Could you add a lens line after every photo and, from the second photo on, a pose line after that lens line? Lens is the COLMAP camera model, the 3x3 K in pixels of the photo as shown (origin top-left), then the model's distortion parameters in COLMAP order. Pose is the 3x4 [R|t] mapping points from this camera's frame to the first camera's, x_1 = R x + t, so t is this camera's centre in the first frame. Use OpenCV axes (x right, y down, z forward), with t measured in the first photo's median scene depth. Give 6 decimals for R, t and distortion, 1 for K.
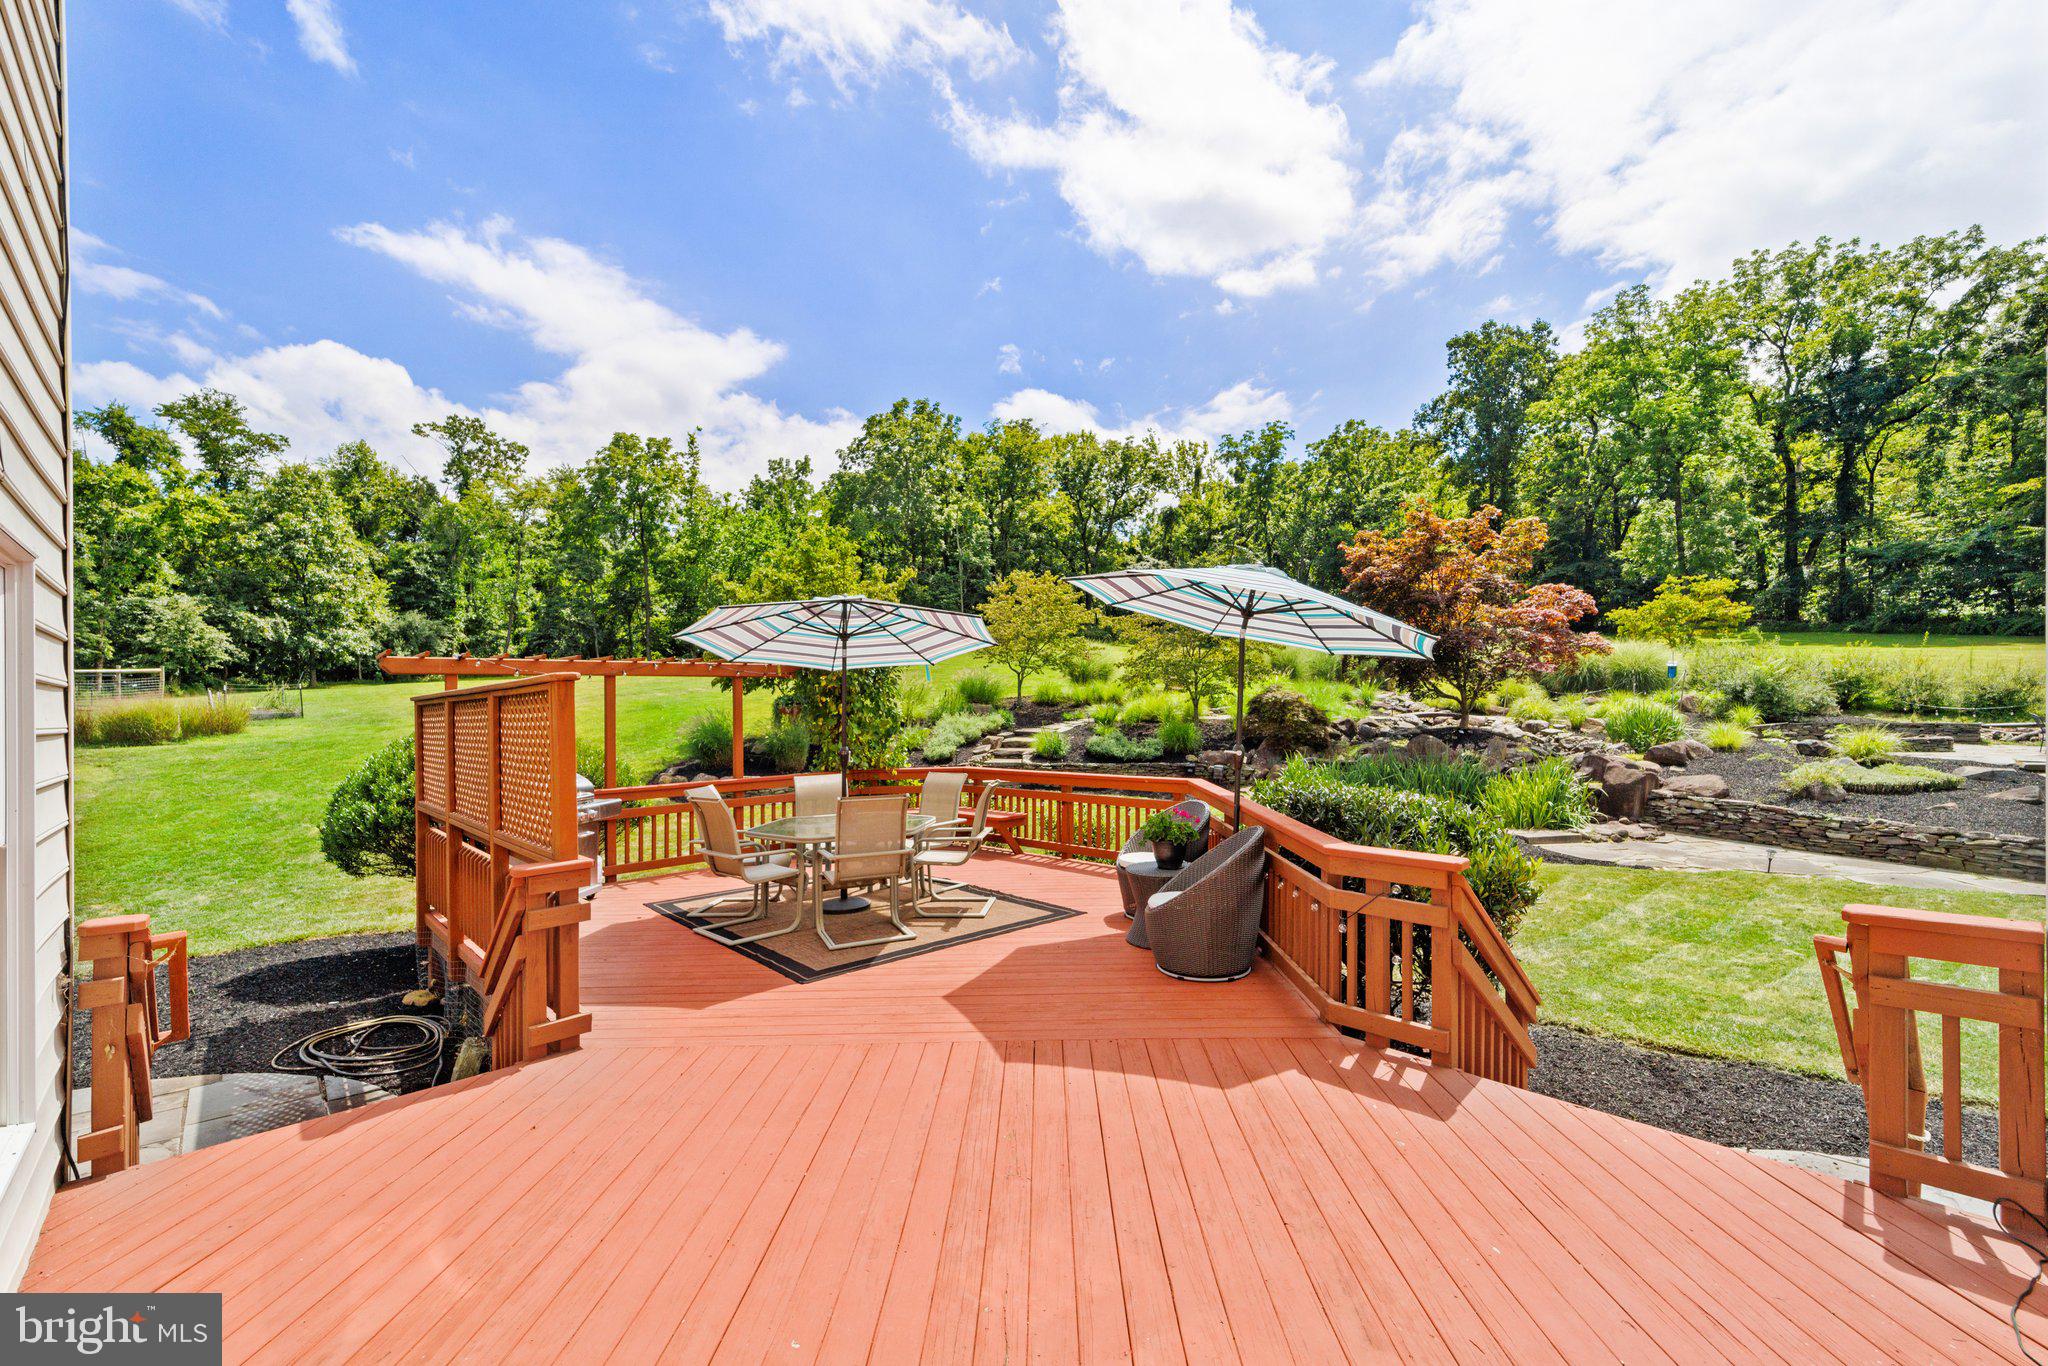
lens RADIAL K [[838.9, 0, 1014.2], [0, 838.9, 727.3], [0, 0, 1]] dist [0.003934, -0.001297]
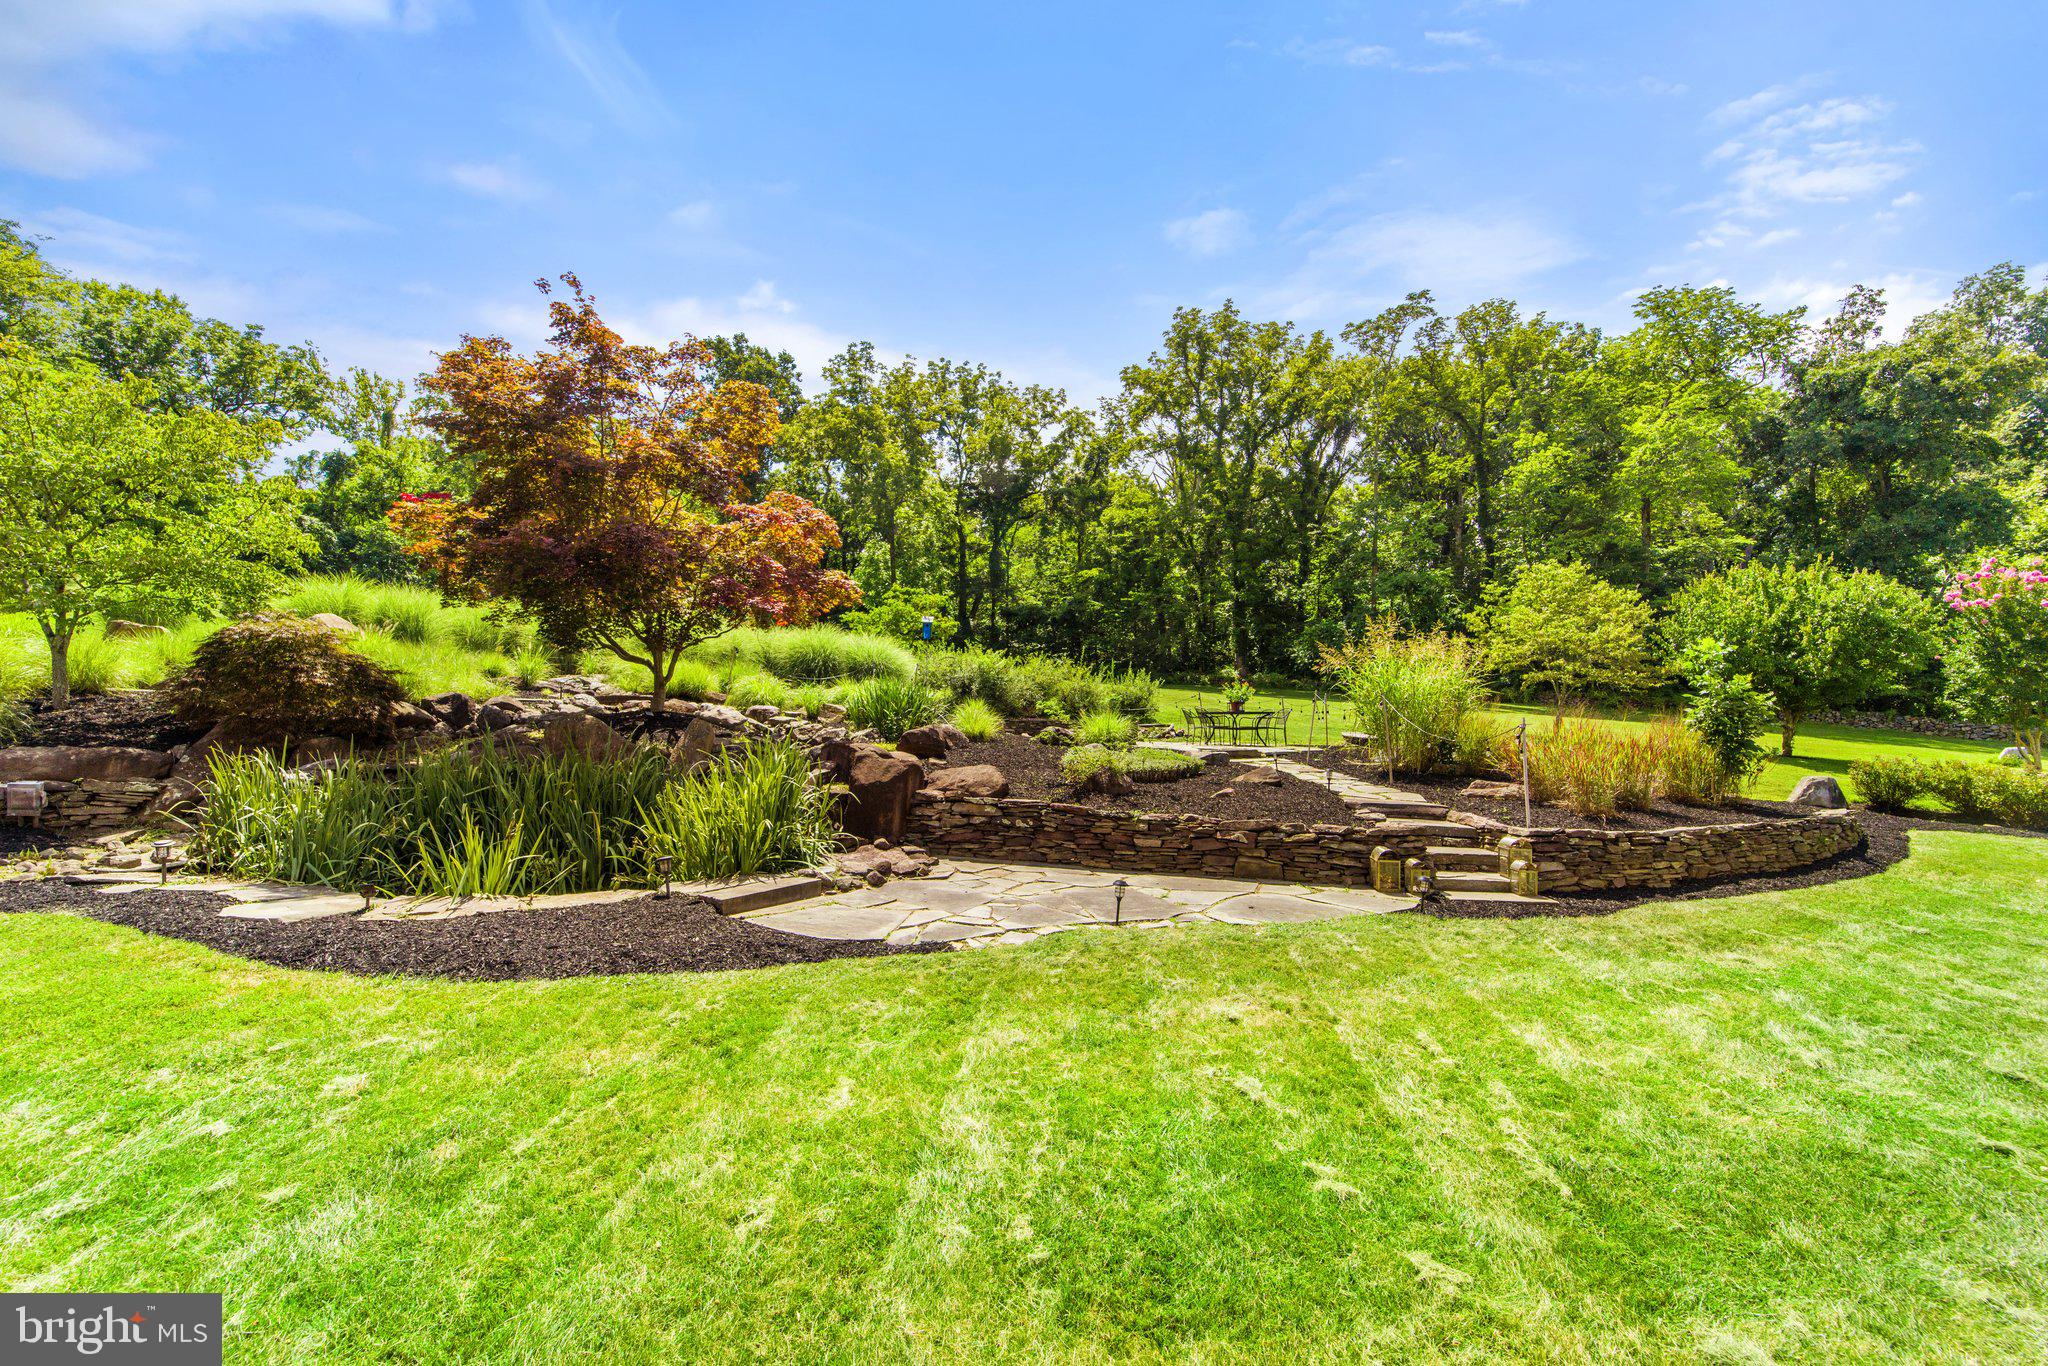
lens RADIAL K [[838.9, 0, 1051.3], [0, 838.9, 687.6], [0, 0, 1]] dist [0.003934, -0.001297]
pose [[0.645479, 0.058007, 0.761572, 0.084376], [0.005686, 0.996719, -0.080737, 0.012084], [-0.763756, 0.056444, 0.643032, 0.127343]]
